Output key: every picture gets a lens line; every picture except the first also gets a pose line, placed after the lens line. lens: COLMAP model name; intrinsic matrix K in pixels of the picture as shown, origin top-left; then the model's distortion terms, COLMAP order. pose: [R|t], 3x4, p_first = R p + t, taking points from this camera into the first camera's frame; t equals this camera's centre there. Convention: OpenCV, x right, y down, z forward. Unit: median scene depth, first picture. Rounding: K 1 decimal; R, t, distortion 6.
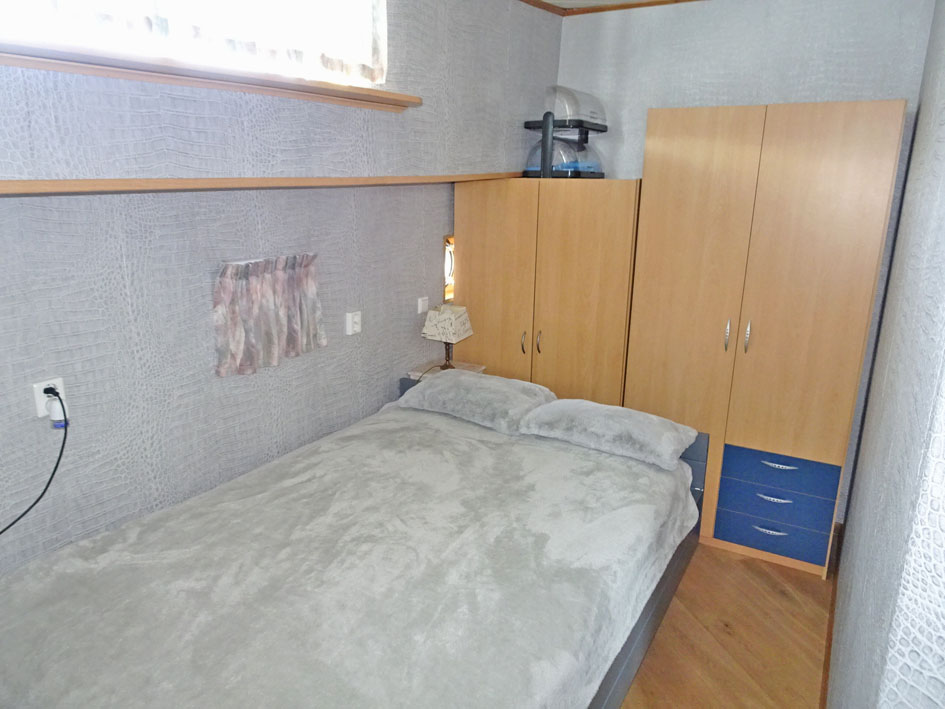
lens RADIAL K [[672.8, 0, 471.3], [0, 672.8, 352.6], [0, 0, 1]] dist [0.007693, 0.005618]
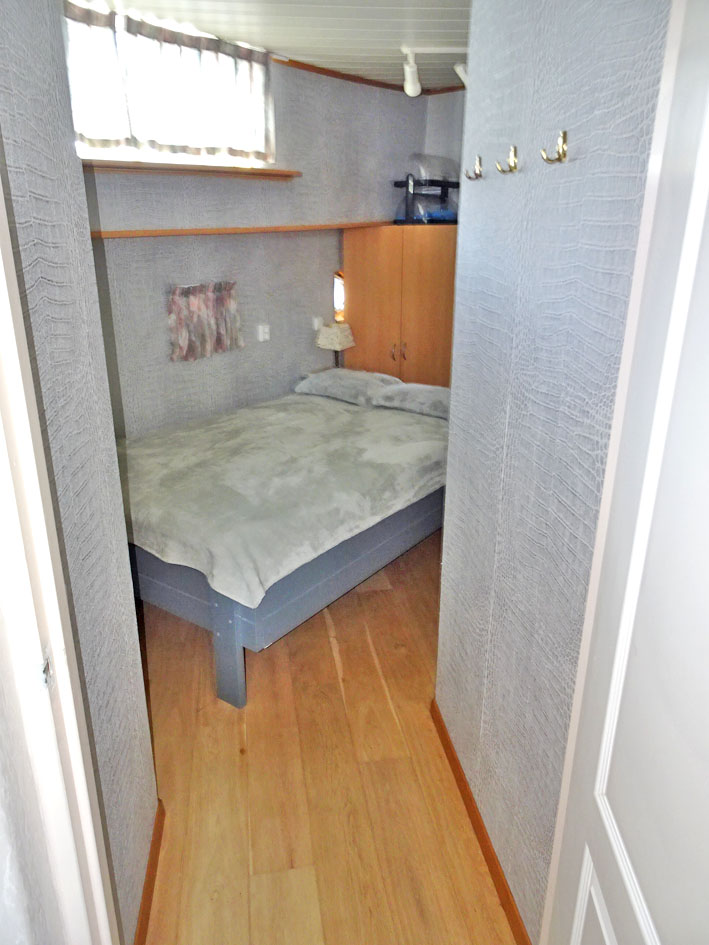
lens RADIAL K [[672.8, 0, 354.9], [0, 672.8, 471.6], [0, 0, 1]] dist [0.007693, 0.005618]
pose [[0.994489, 0.015055, -0.103757, 0.198144], [-0.005257, 0.995552, 0.094067, 0.132800], [0.104712, -0.093003, 0.990144, -0.491201]]
